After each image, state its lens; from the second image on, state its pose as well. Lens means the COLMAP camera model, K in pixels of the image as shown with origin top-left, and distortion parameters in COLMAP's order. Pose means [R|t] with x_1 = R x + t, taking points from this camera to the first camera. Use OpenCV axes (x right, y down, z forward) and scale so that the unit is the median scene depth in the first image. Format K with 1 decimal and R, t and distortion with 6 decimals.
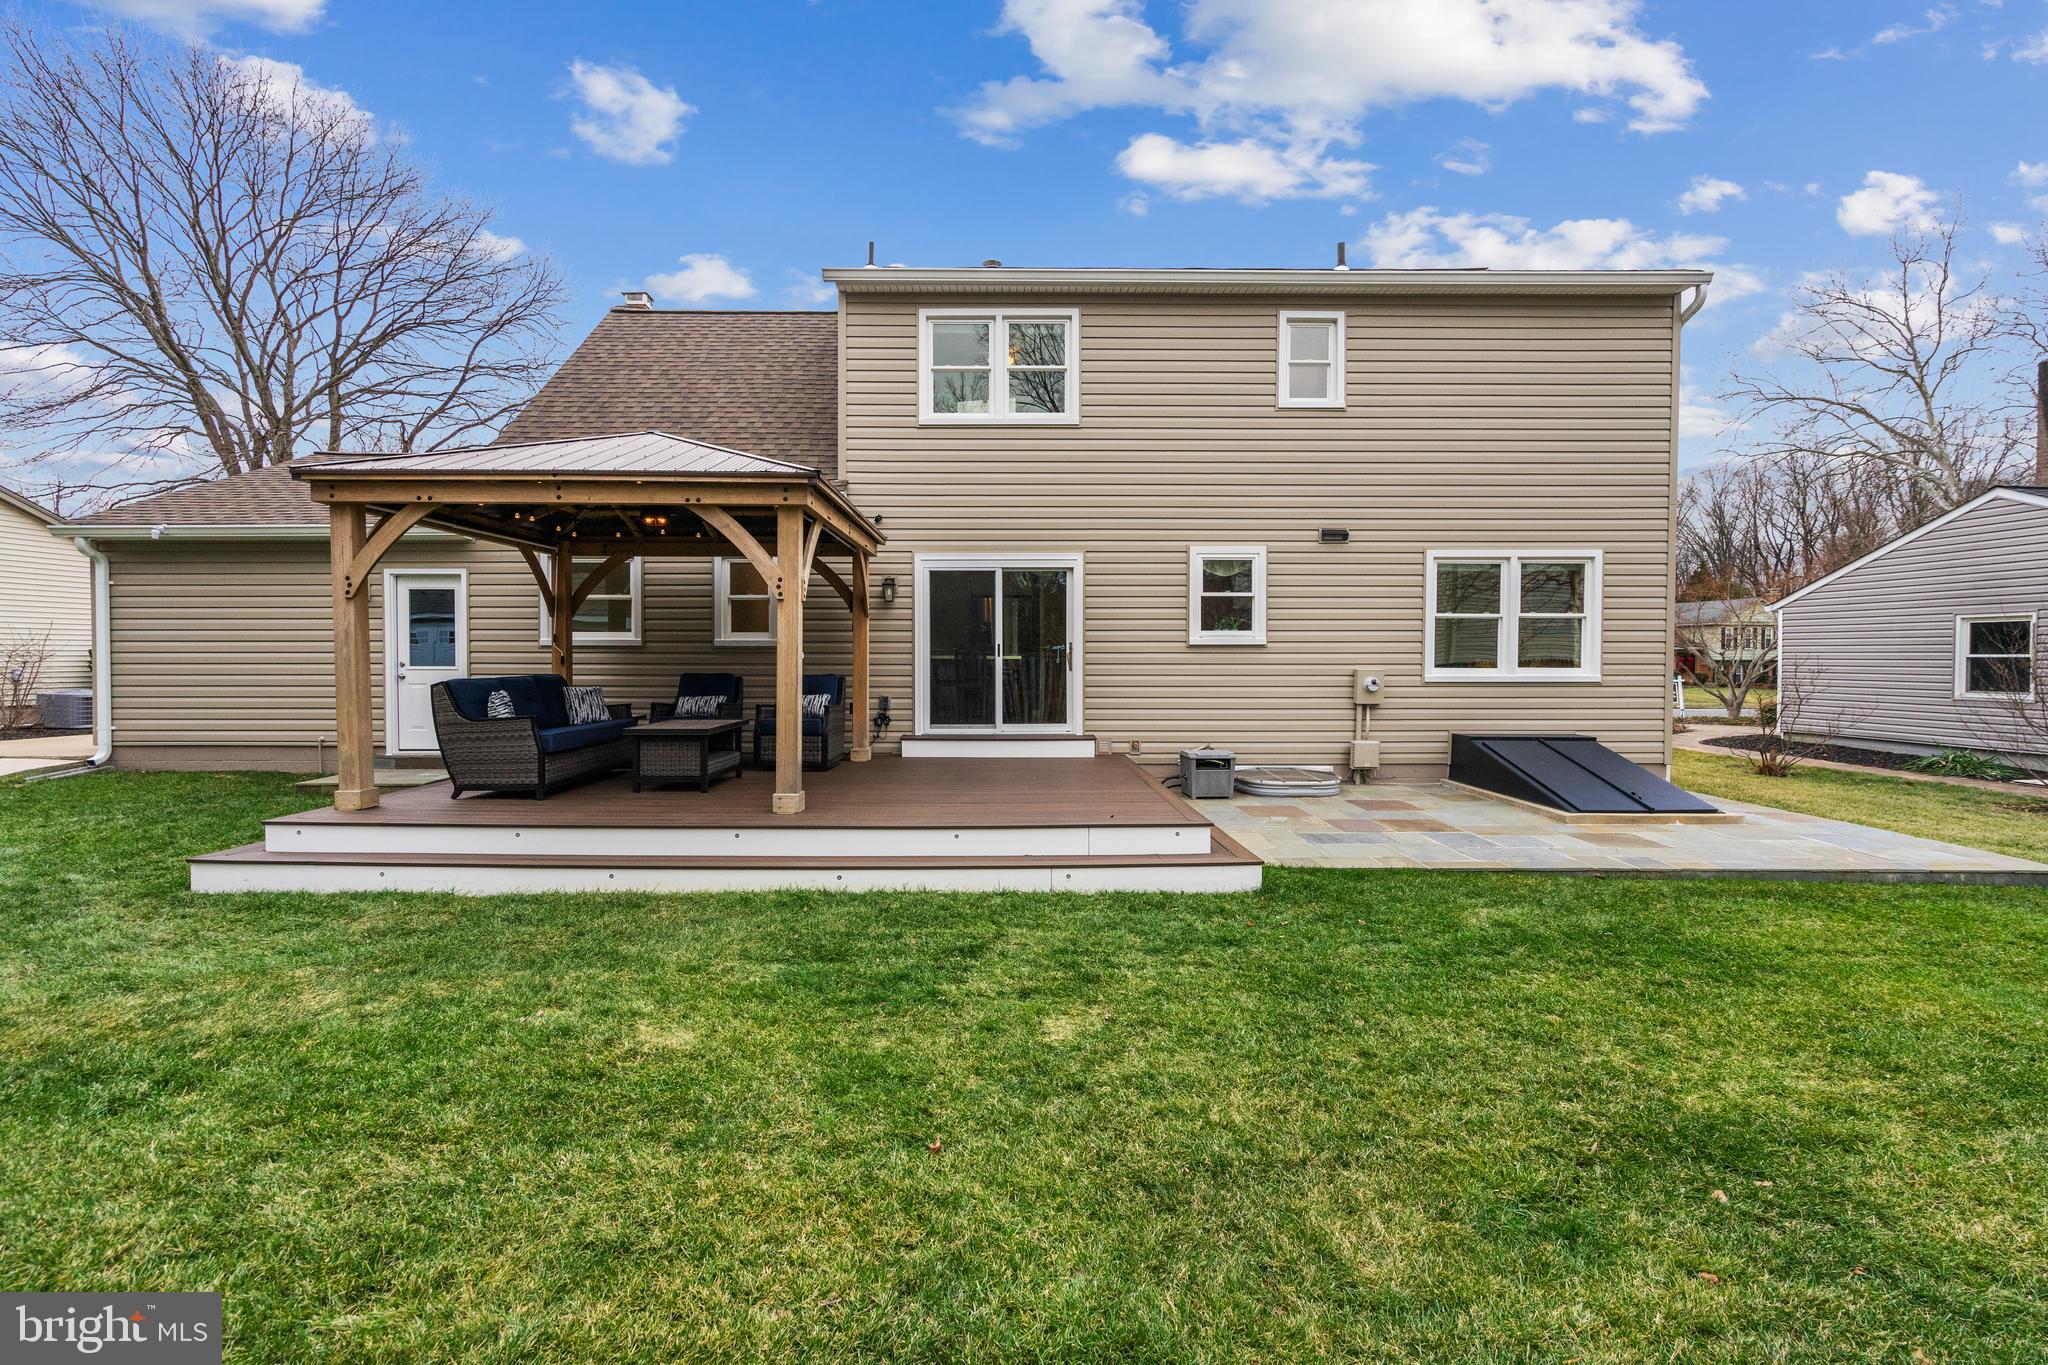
lens RADIAL K [[932.2, 0, 1007.6], [0, 932.2, 673.5], [0, 0, 1]] dist [-0.001667, -0.000174]
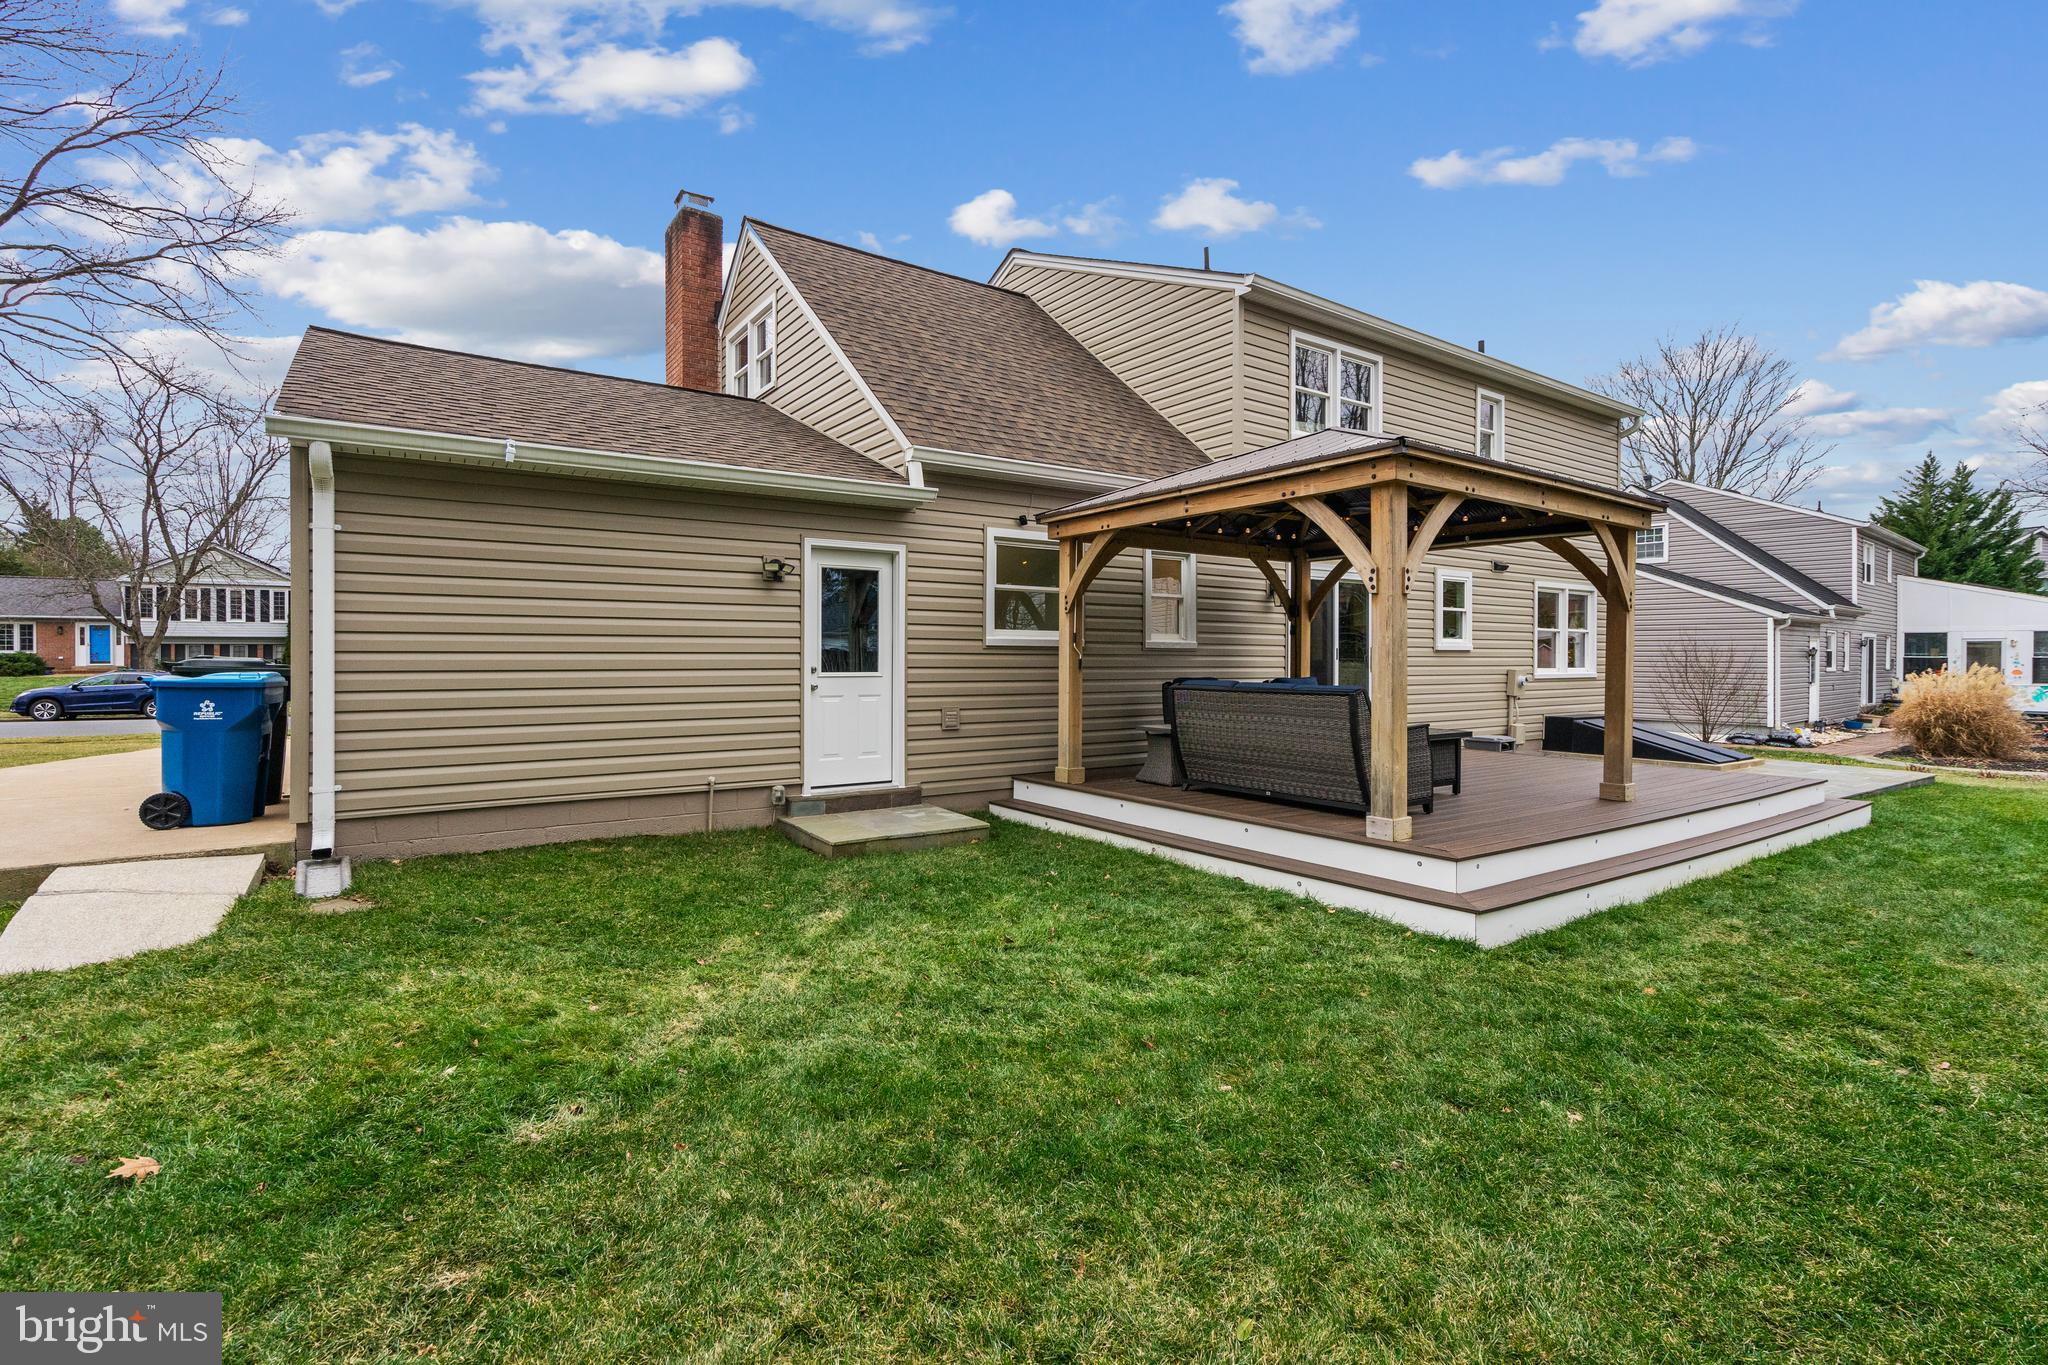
lens RADIAL K [[932.2, 0, 1007.6], [0, 932.2, 673.5], [0, 0, 1]] dist [-0.001667, -0.000174]
pose [[0.832140, -0.006327, 0.554530, -0.945107], [0.009995, 0.999944, -0.003590, -0.001398], [-0.554476, 0.008530, 0.832156, 0.301086]]
